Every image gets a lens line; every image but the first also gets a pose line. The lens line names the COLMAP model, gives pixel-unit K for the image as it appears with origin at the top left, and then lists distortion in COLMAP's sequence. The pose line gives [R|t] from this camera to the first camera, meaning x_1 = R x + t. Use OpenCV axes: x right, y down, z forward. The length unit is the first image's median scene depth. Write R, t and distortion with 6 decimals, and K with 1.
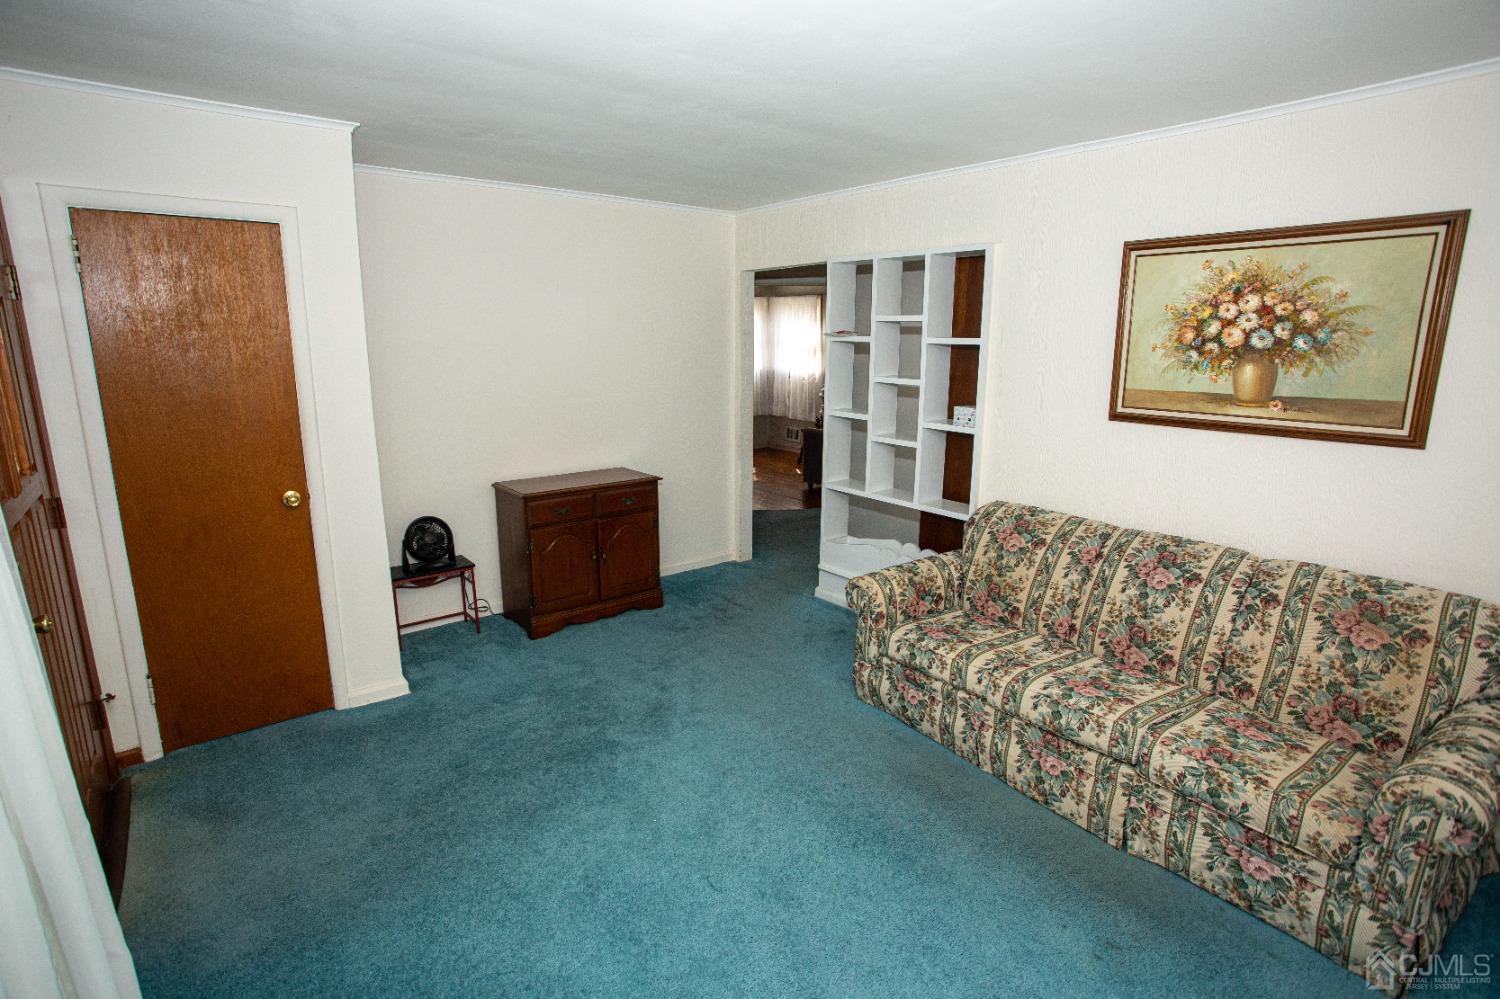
lens RADIAL K [[724.3, 0, 730.7], [0, 724.3, 497.6], [0, 0, 1]] dist [-0.044821, 0.000427]
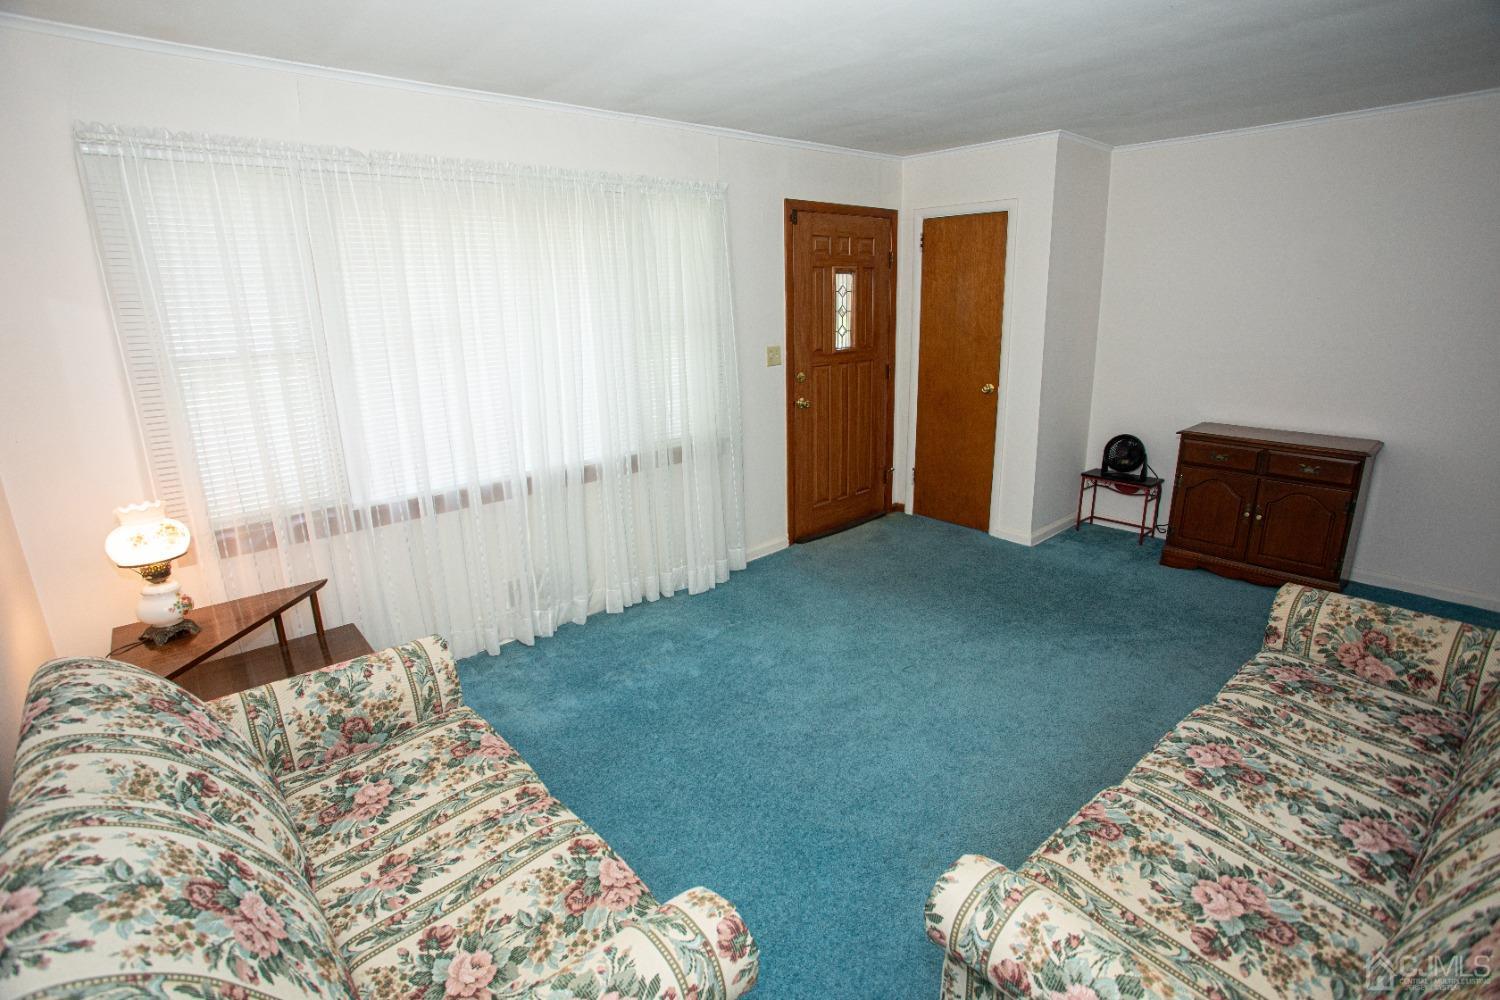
lens RADIAL K [[725.9, 0, 741.0], [0, 725.9, 493.1], [0, 0, 1]] dist [-0.066151, 0.032142]
pose [[0.037583, 0.253968, -0.966482, 0.993543], [-0.194826, 0.950468, 0.242184, -0.059338], [0.980118, 0.179193, 0.085201, 0.379658]]
